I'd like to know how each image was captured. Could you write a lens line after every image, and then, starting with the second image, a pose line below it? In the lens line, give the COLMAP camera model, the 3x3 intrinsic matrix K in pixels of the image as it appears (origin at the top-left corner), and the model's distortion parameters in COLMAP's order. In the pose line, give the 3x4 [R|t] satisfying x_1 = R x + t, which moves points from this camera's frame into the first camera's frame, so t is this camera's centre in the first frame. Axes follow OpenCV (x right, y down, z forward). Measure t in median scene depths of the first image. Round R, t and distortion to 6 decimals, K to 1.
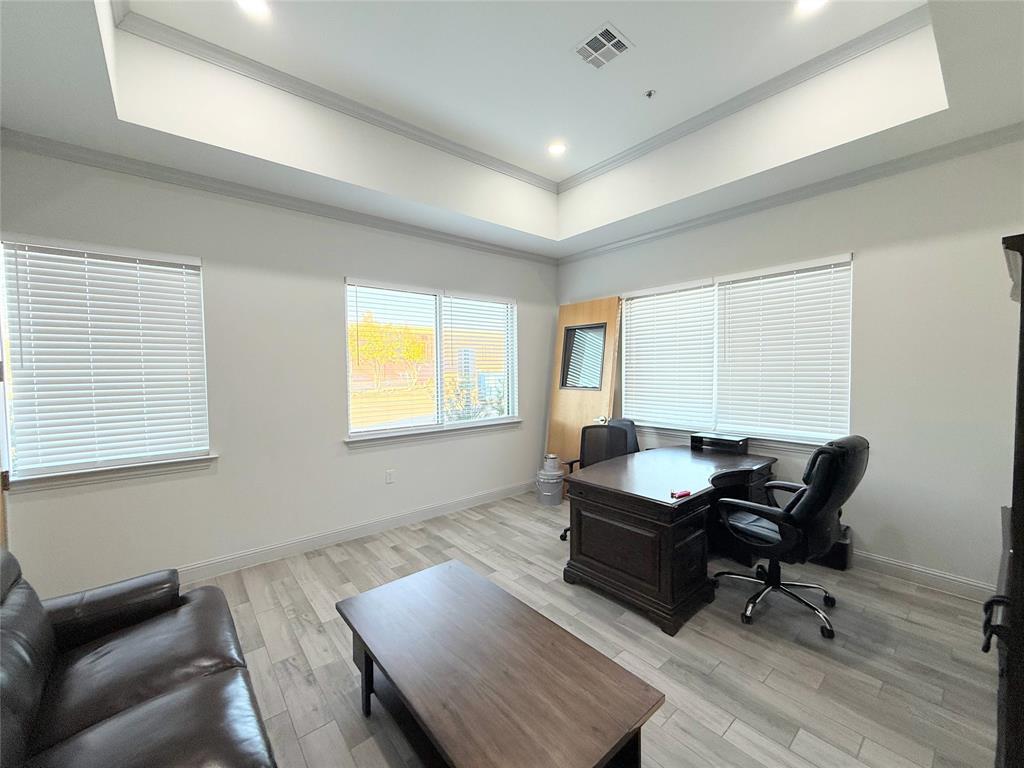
lens RADIAL K [[406.6, 0, 506.5], [0, 406.6, 380.2], [0, 0, 1]] dist [0.002963, -0.000136]
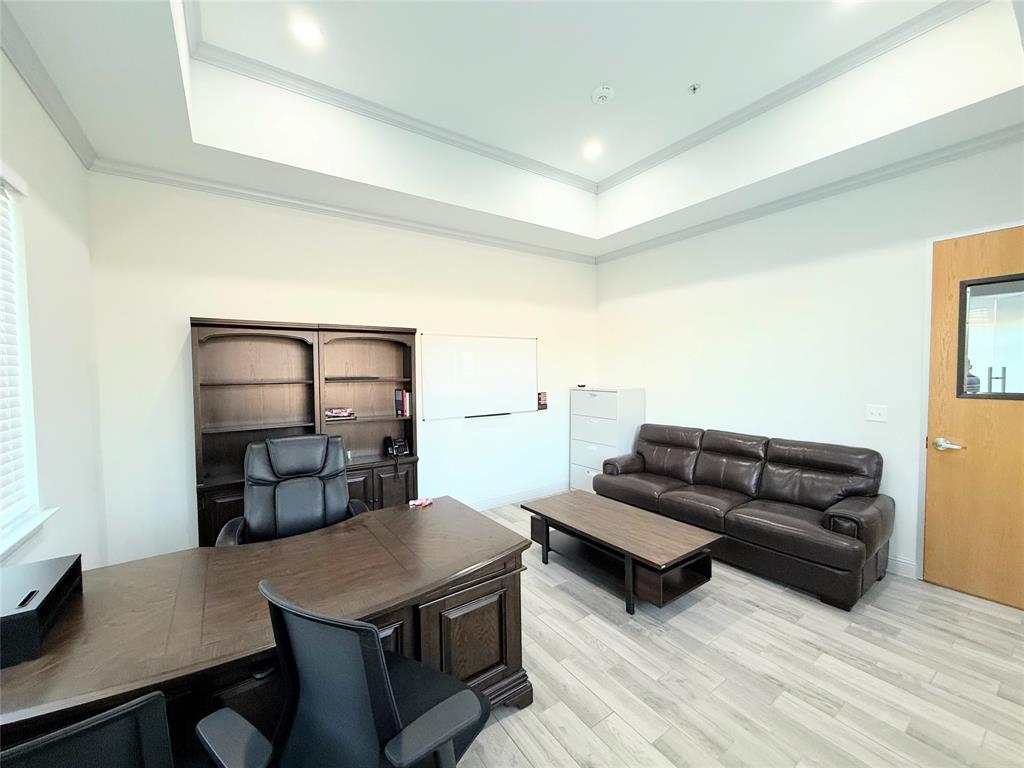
lens RADIAL K [[406.6, 0, 510.1], [0, 406.6, 386.8], [0, 0, 1]] dist [0.002963, -0.000136]
pose [[-0.995830, 0.025455, 0.087608, 0.104035], [0.031939, 0.996789, 0.073432, -0.042128], [-0.085457, 0.075924, -0.993445, 1.539096]]
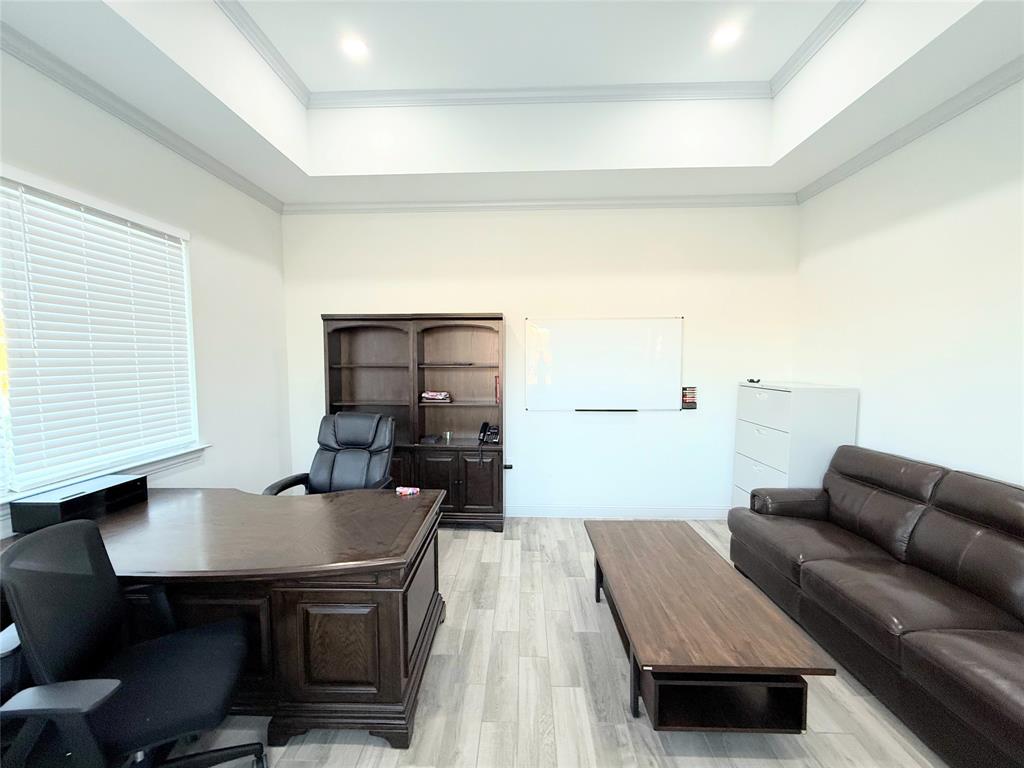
lens RADIAL K [[406.6, 0, 509.0], [0, 406.6, 385.8], [0, 0, 1]] dist [0.002963, -0.000136]
pose [[-0.747063, -0.026105, 0.664241, -0.291866], [0.036405, 0.996122, 0.080092, -0.021656], [-0.663756, 0.084016, -0.743215, 1.228424]]
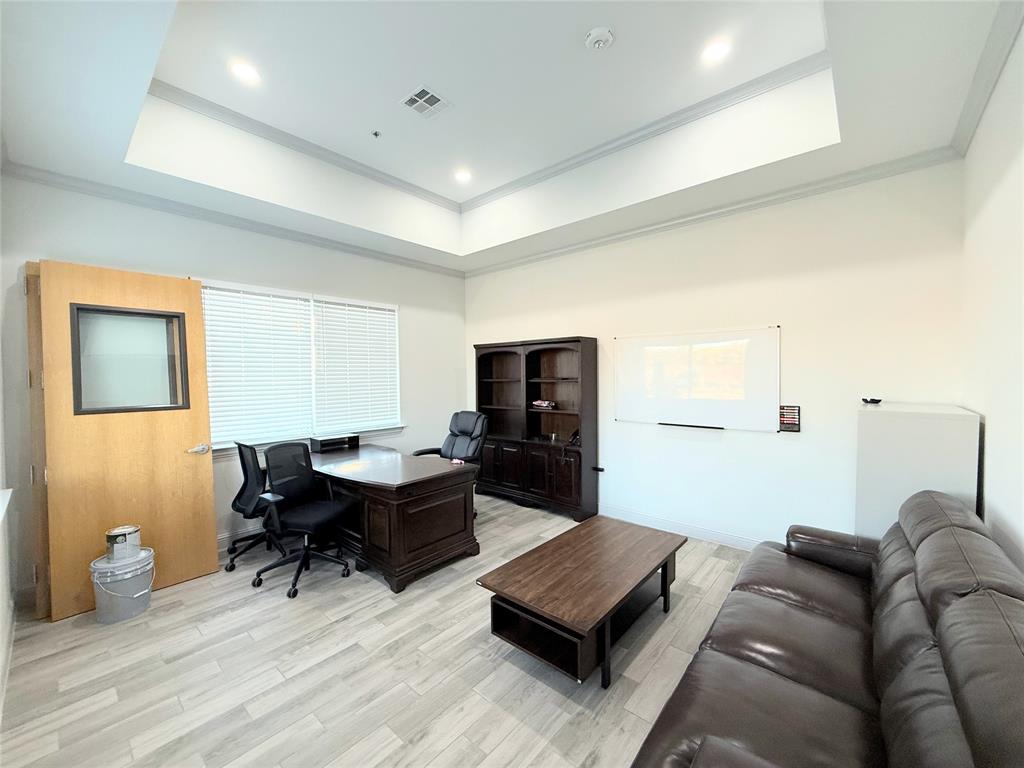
lens RADIAL K [[406.6, 0, 511.7], [0, 406.6, 387.5], [0, 0, 1]] dist [0.002963, -0.000136]
pose [[-0.158991, -0.014008, 0.987181, -0.817051], [0.044973, 0.998759, 0.021416, -0.002483], [-0.986255, 0.047801, -0.158163, 0.831139]]
